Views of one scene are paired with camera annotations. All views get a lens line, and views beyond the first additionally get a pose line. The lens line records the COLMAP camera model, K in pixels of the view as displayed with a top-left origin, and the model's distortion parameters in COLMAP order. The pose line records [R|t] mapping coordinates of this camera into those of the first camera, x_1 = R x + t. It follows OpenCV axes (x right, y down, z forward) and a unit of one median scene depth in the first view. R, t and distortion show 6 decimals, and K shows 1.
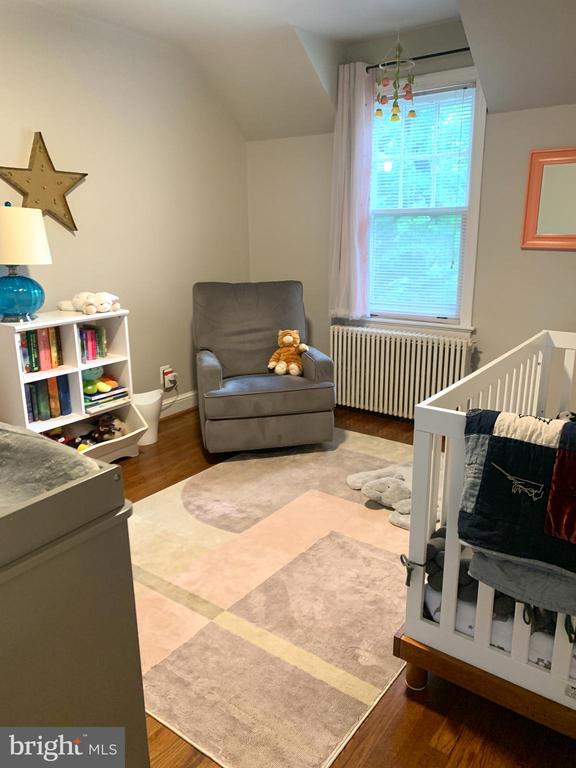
lens RADIAL K [[590.6, 0, 288.0], [0, 590.6, 384.0], [0, 0, 1]] dist [0.085952, -0.160026]
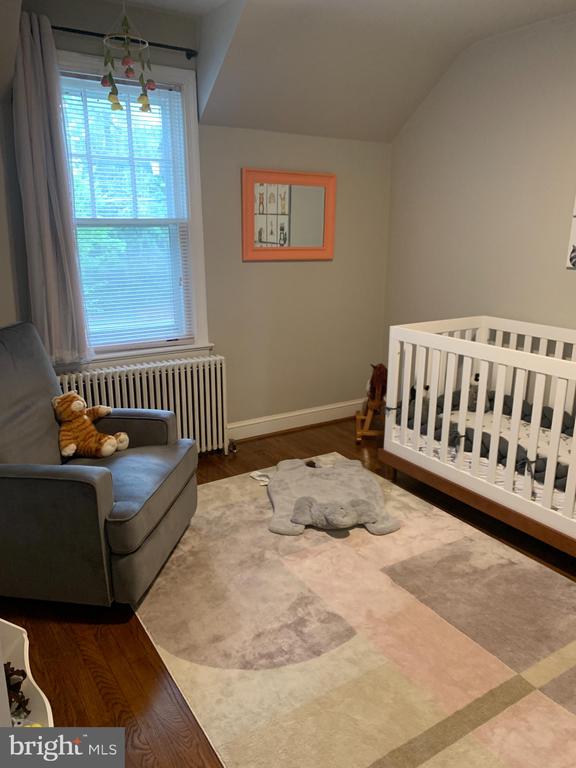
lens RADIAL K [[590.6, 0, 288.0], [0, 590.6, 384.0], [0, 0, 1]] dist [0.085952, -0.160026]
pose [[0.360080, -0.229946, 0.904139, -0.573299], [0.247248, 0.958014, 0.145180, -0.151330], [-0.899561, 0.171270, 0.401816, 0.546524]]
